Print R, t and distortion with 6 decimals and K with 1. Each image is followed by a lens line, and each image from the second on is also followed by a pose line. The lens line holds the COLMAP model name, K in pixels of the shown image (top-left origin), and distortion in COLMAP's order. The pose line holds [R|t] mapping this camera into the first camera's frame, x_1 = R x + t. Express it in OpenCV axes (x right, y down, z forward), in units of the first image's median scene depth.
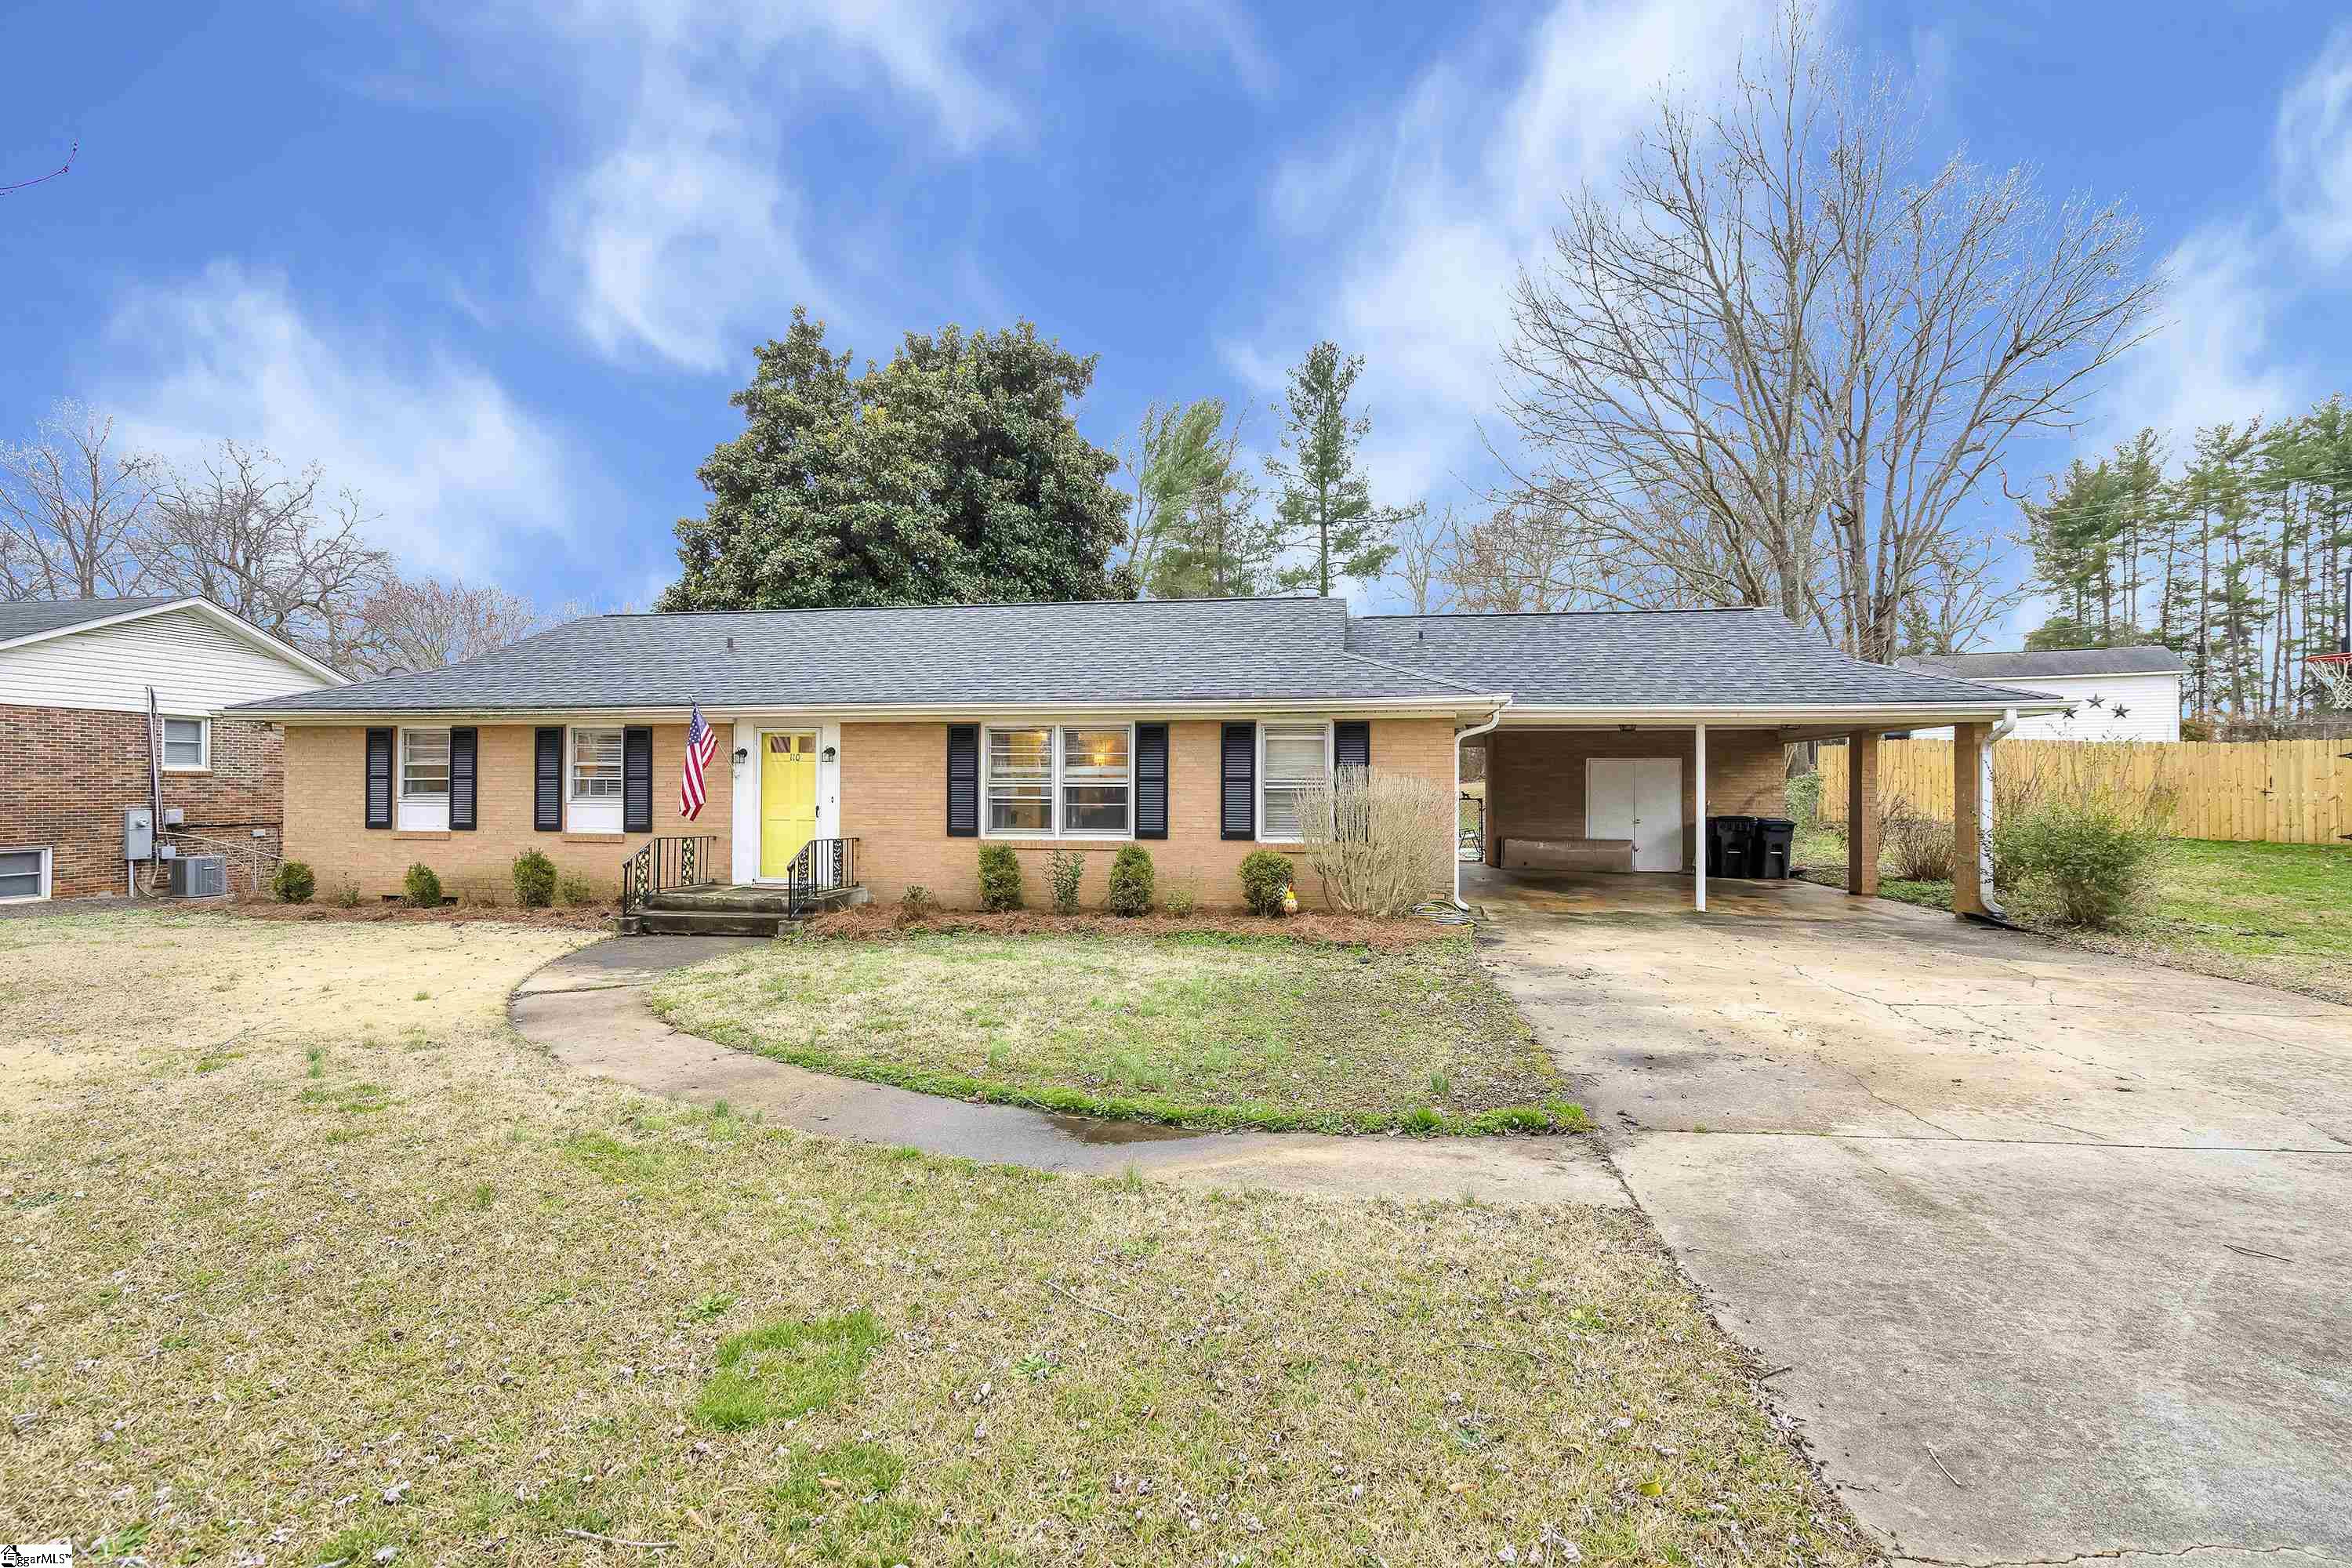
lens RADIAL K [[1048.8, 0, 1177.1], [0, 1048.8, 782.0], [0, 0, 1]] dist [-0.002204, 0.000964]
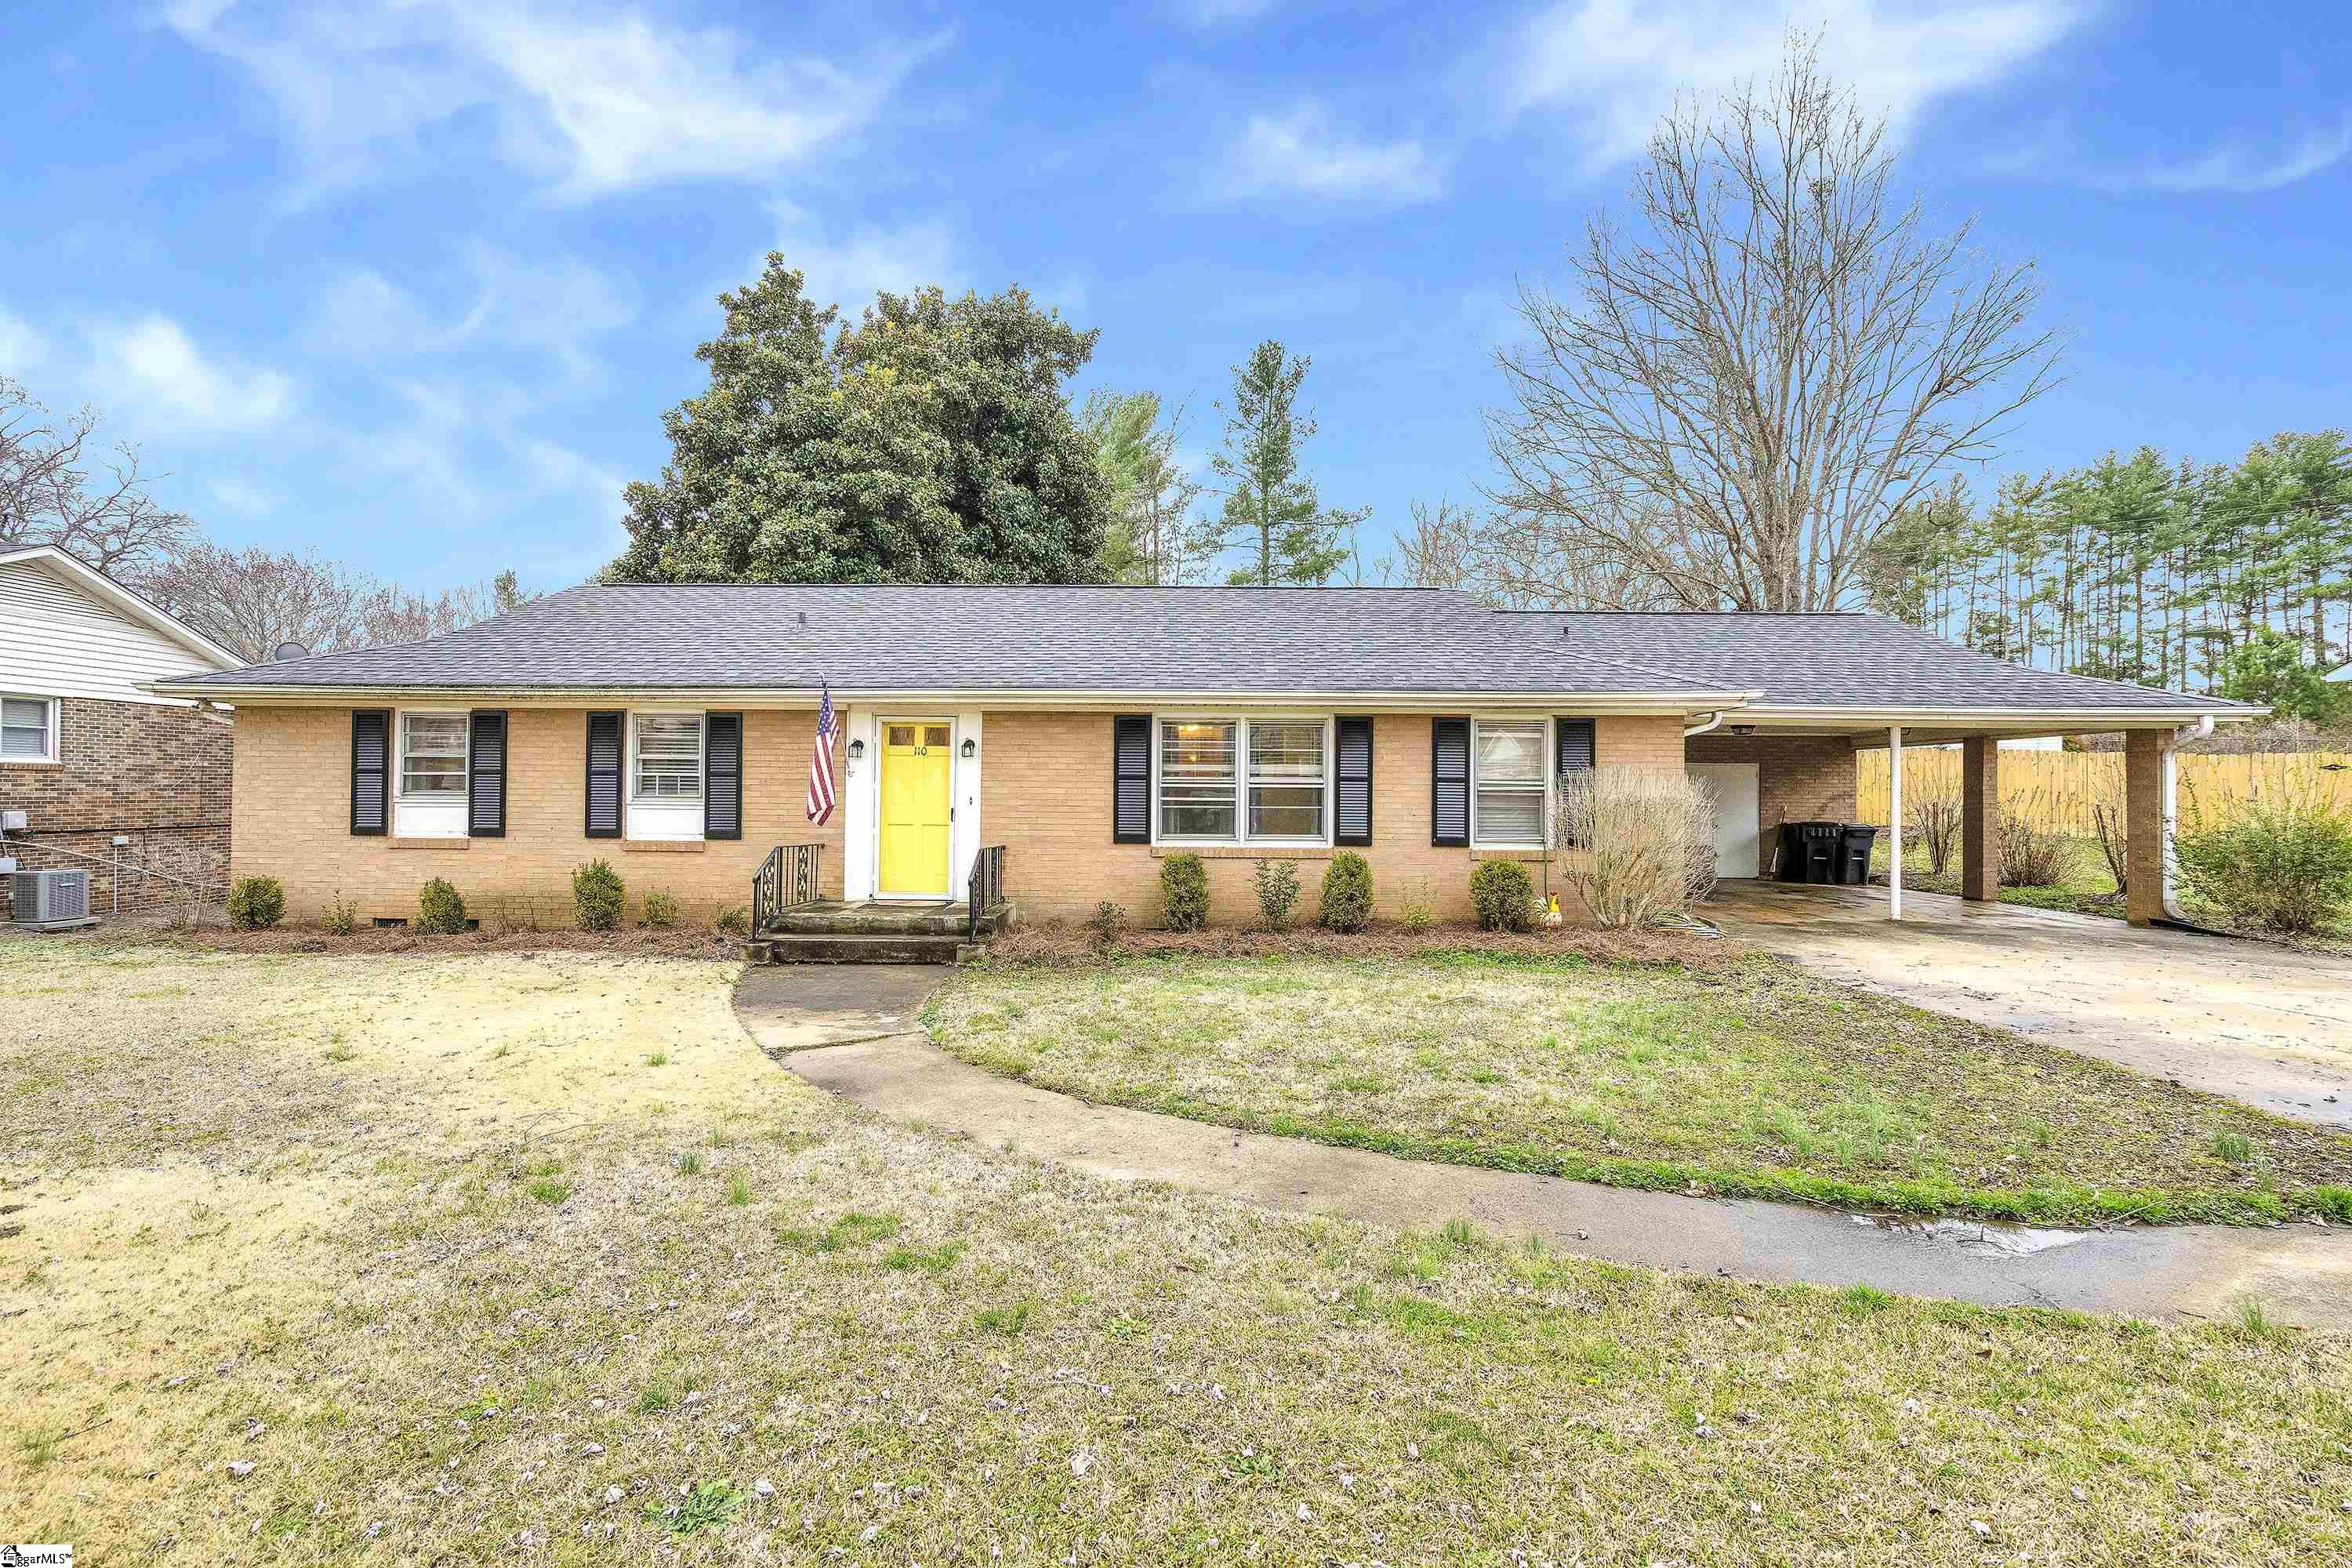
lens RADIAL K [[1048.8, 0, 1177.5], [0, 1048.8, 784.8], [0, 0, 1]] dist [-0.002204, 0.000964]
pose [[0.990075, 0.006183, 0.140401, -0.215073], [-0.005764, 0.999978, -0.003392, 0.004246], [-0.140419, 0.002549, 0.990089, 0.097541]]
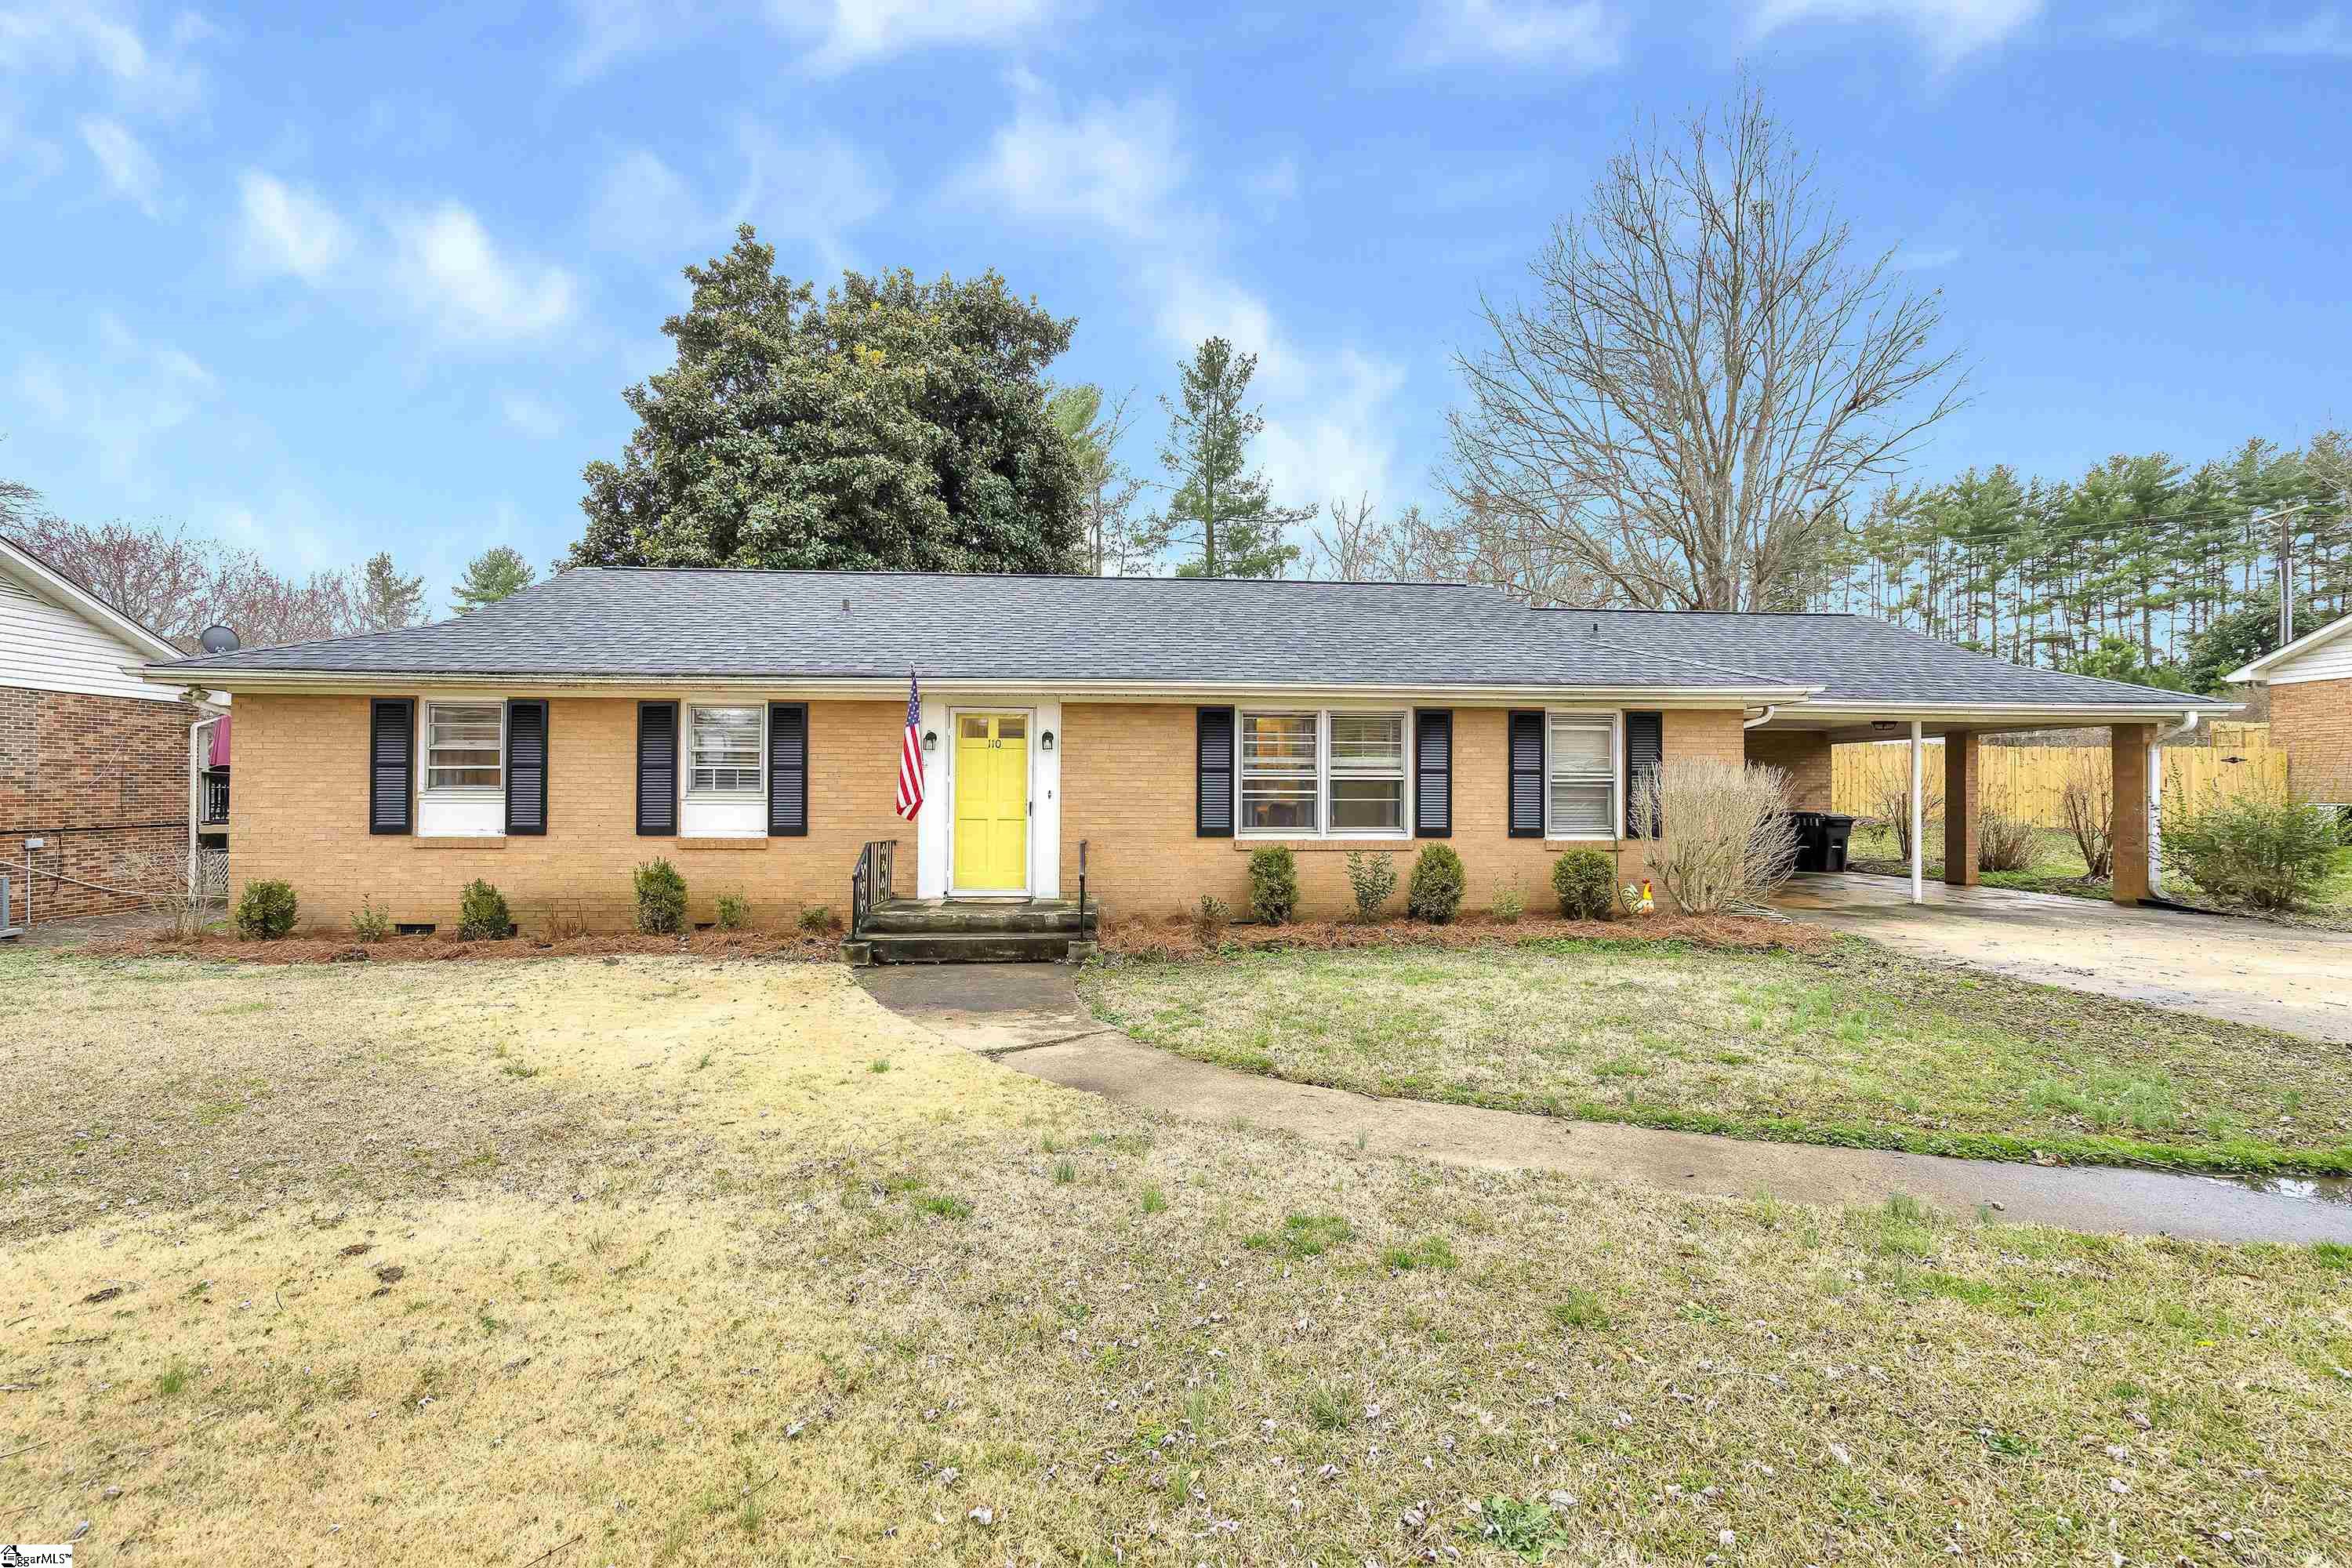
lens RADIAL K [[1048.8, 0, 1177.7], [0, 1048.8, 782.8], [0, 0, 1]] dist [-0.002204, 0.000964]
pose [[0.972670, 0.002895, 0.232175, -0.323011], [-0.002432, 0.999994, -0.002280, 0.006962], [-0.232180, 0.001653, 0.972671, 0.124074]]
